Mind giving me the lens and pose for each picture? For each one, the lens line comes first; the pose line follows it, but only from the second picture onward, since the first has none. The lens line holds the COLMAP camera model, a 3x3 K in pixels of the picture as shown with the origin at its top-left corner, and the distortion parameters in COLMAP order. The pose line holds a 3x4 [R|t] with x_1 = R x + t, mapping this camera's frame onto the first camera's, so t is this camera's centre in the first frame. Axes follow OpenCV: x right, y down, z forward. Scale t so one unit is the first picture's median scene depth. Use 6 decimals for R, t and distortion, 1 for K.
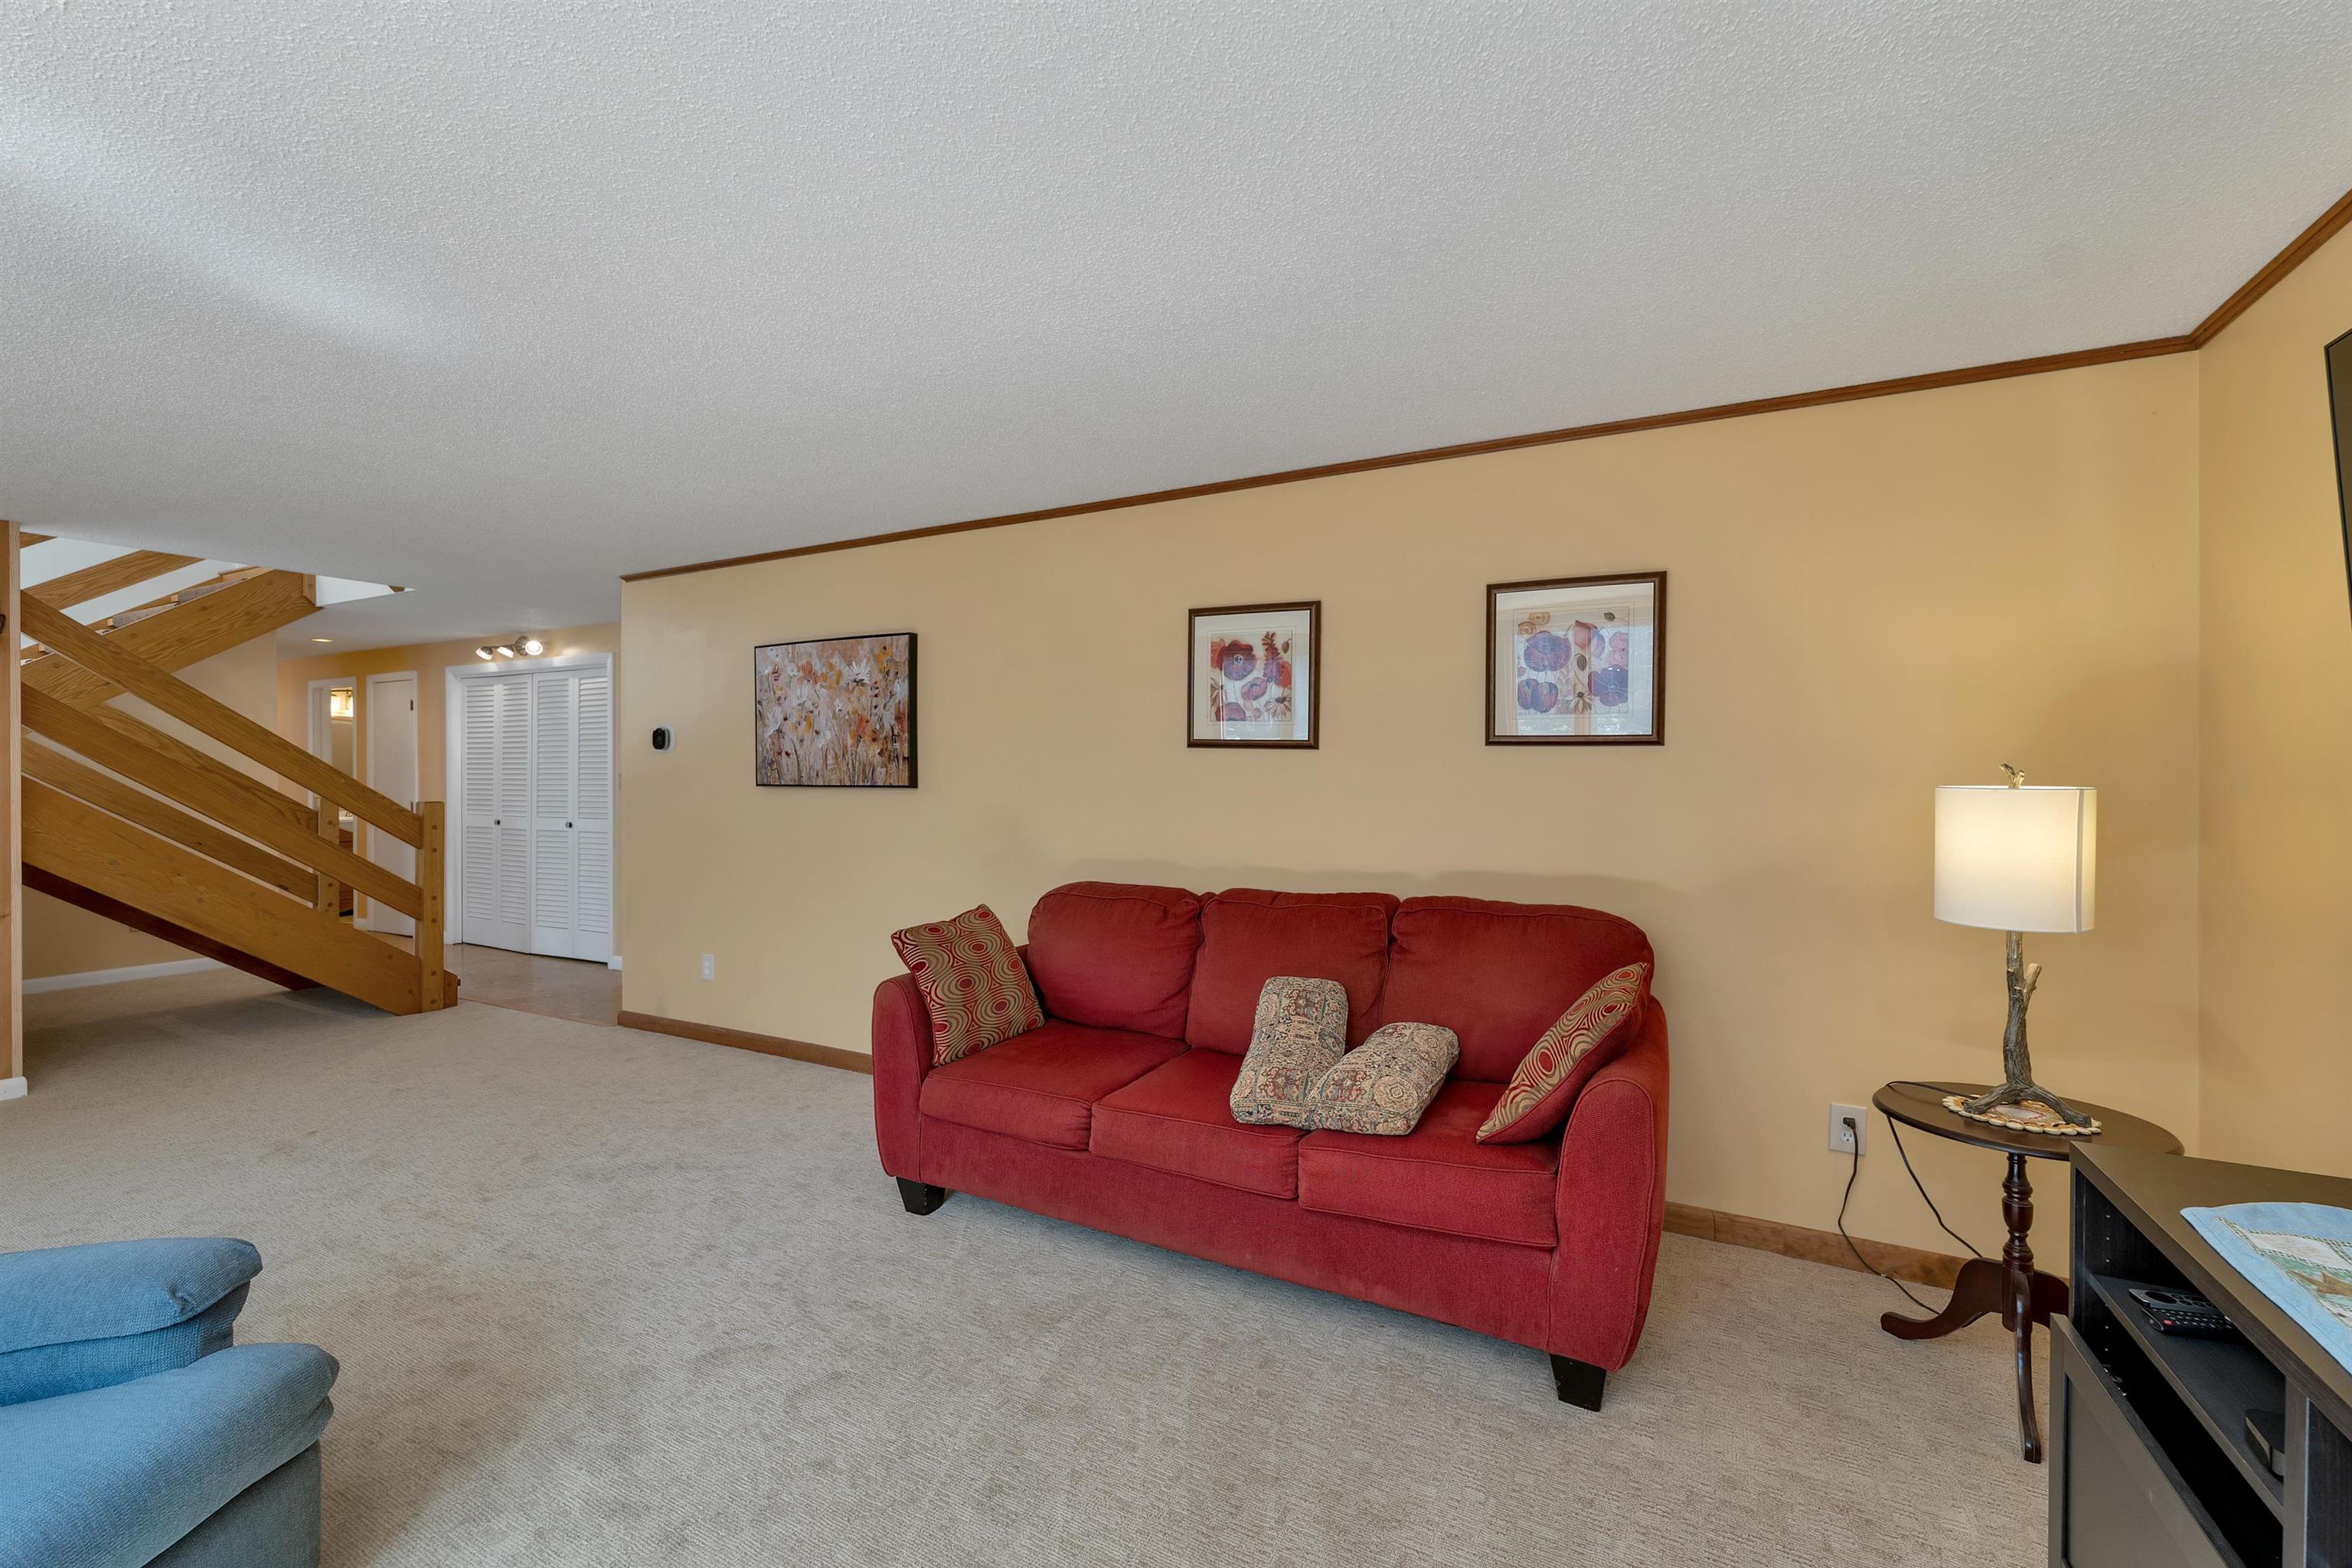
lens RADIAL K [[999.3, 0, 1185.1], [0, 999.3, 781.6], [0, 0, 1]] dist [0.001921, -0.000904]
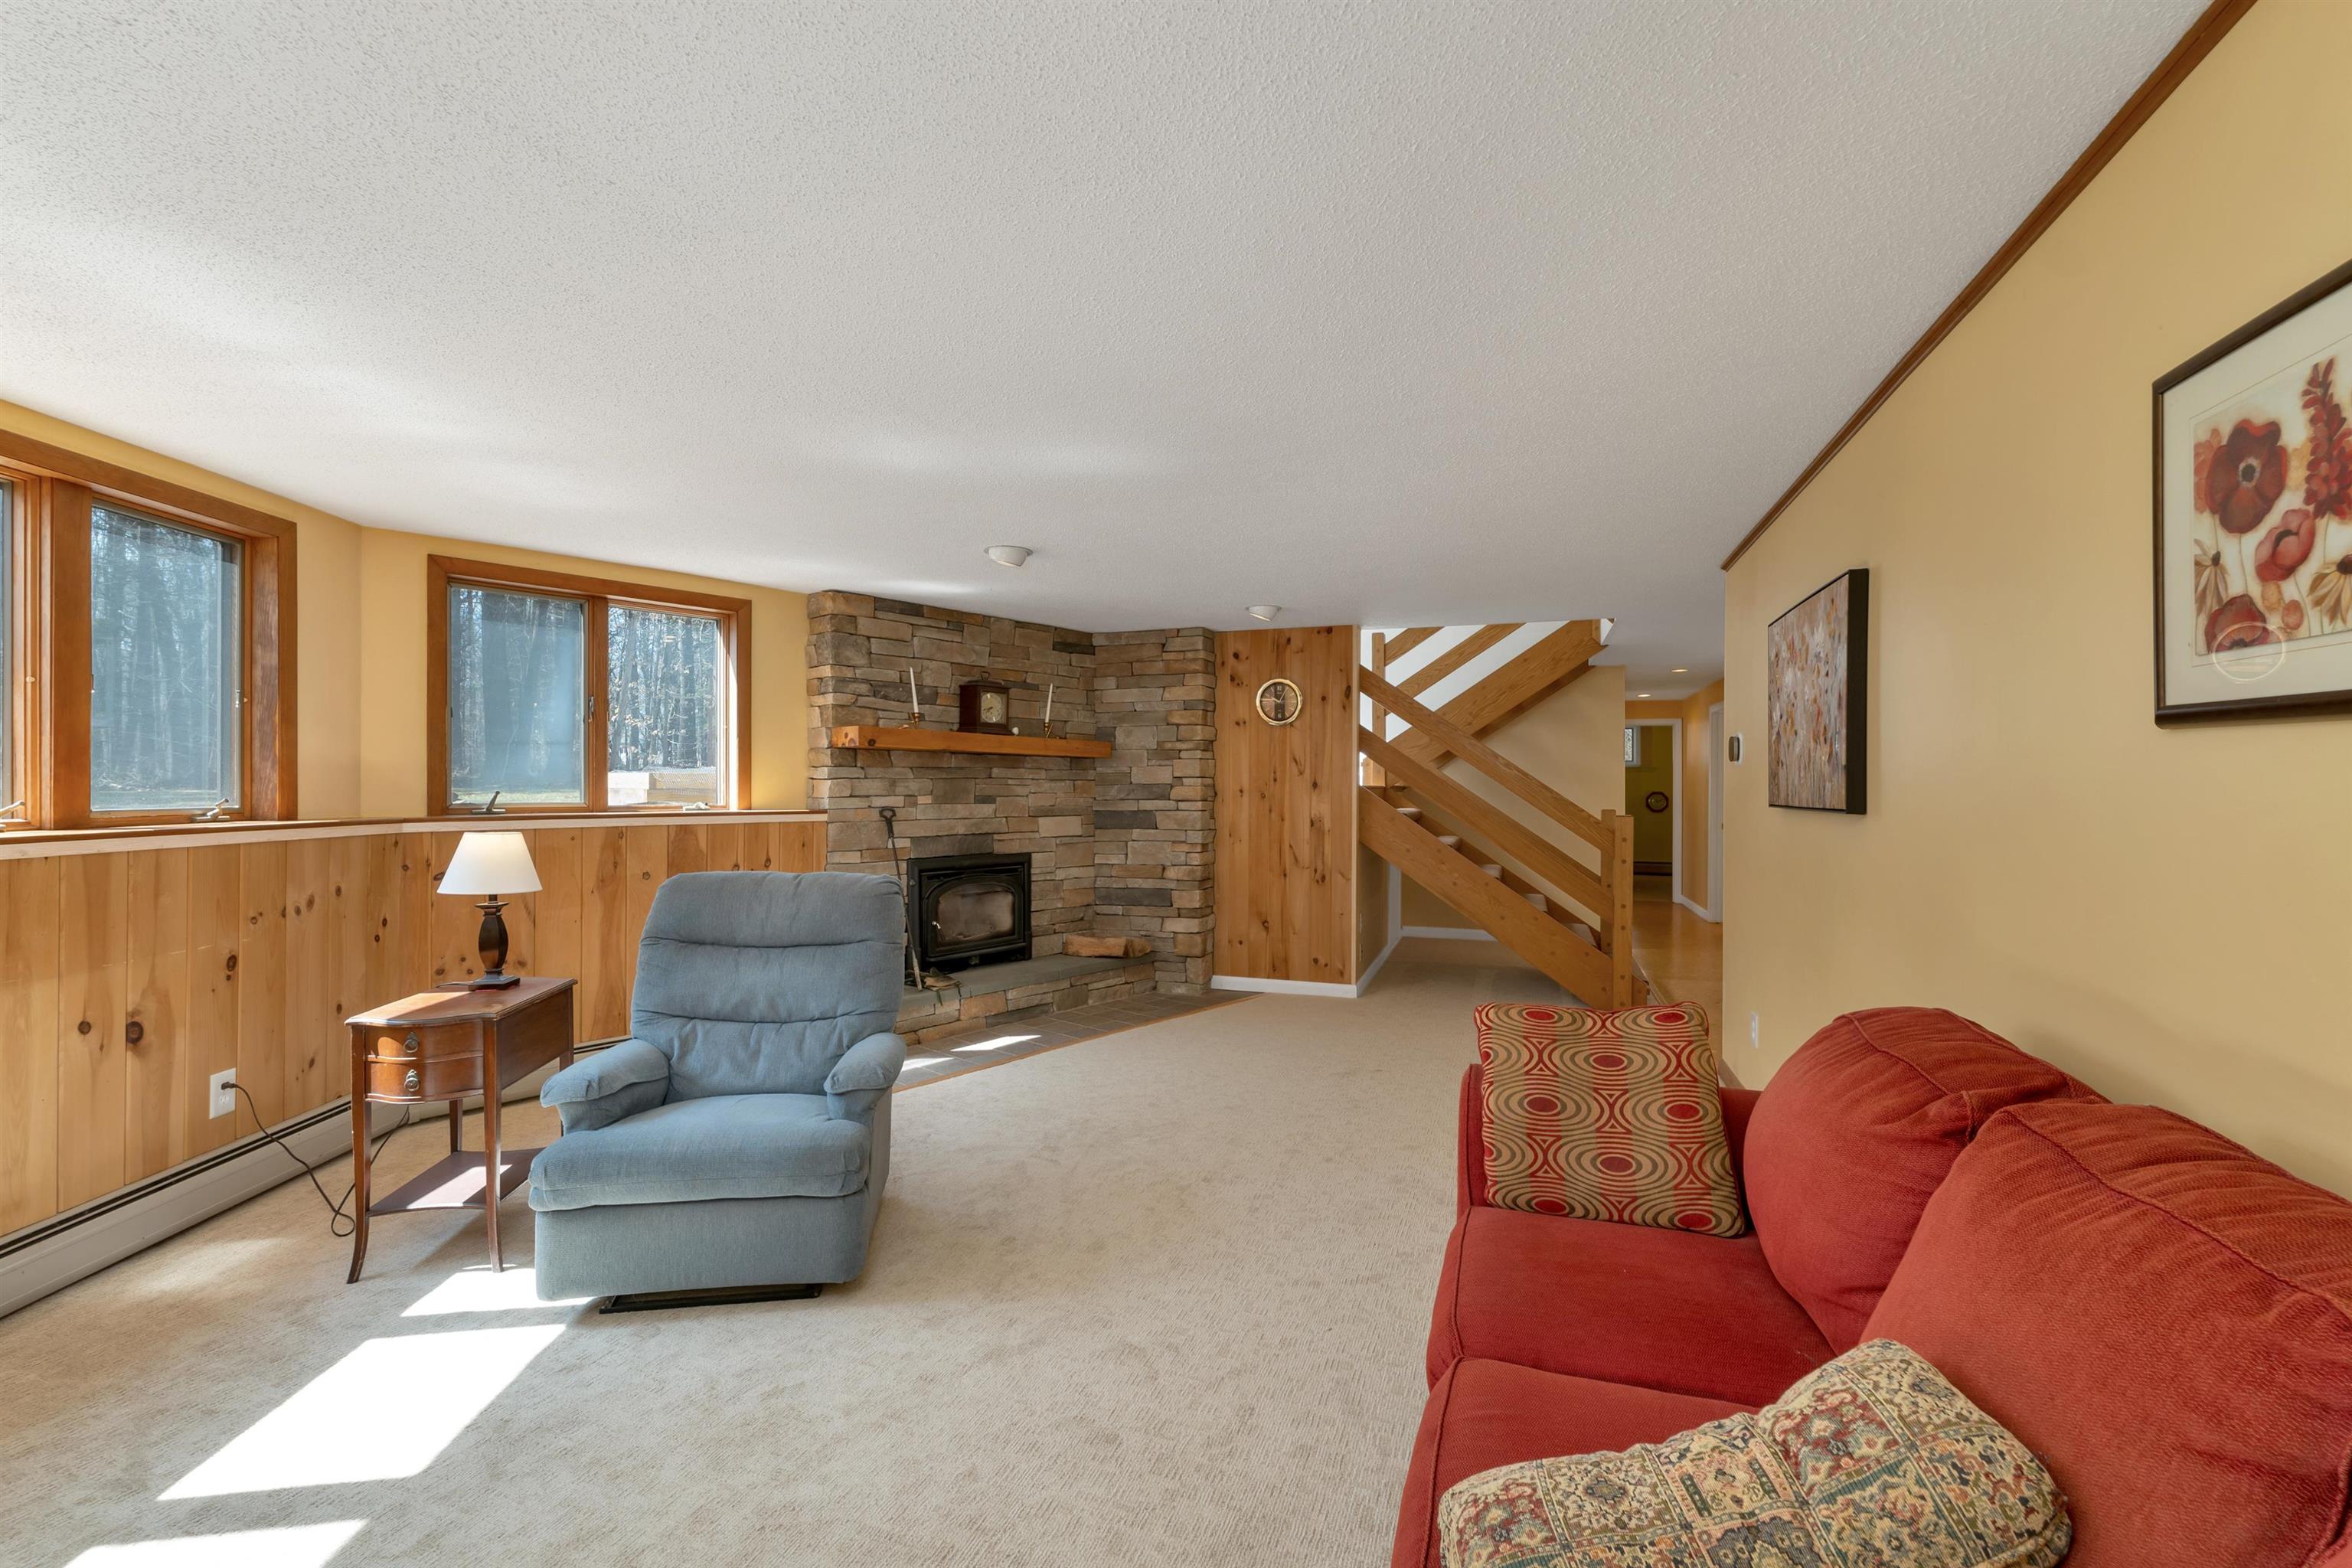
lens RADIAL K [[999.3, 0, 1181.6], [0, 999.3, 785.7], [0, 0, 1]] dist [0.001921, -0.000904]
pose [[0.118559, -0.002726, -0.992943, 0.362409], [-0.004011, 0.999987, -0.003225, -0.008368], [0.992939, 0.004365, 0.118546, 0.584117]]
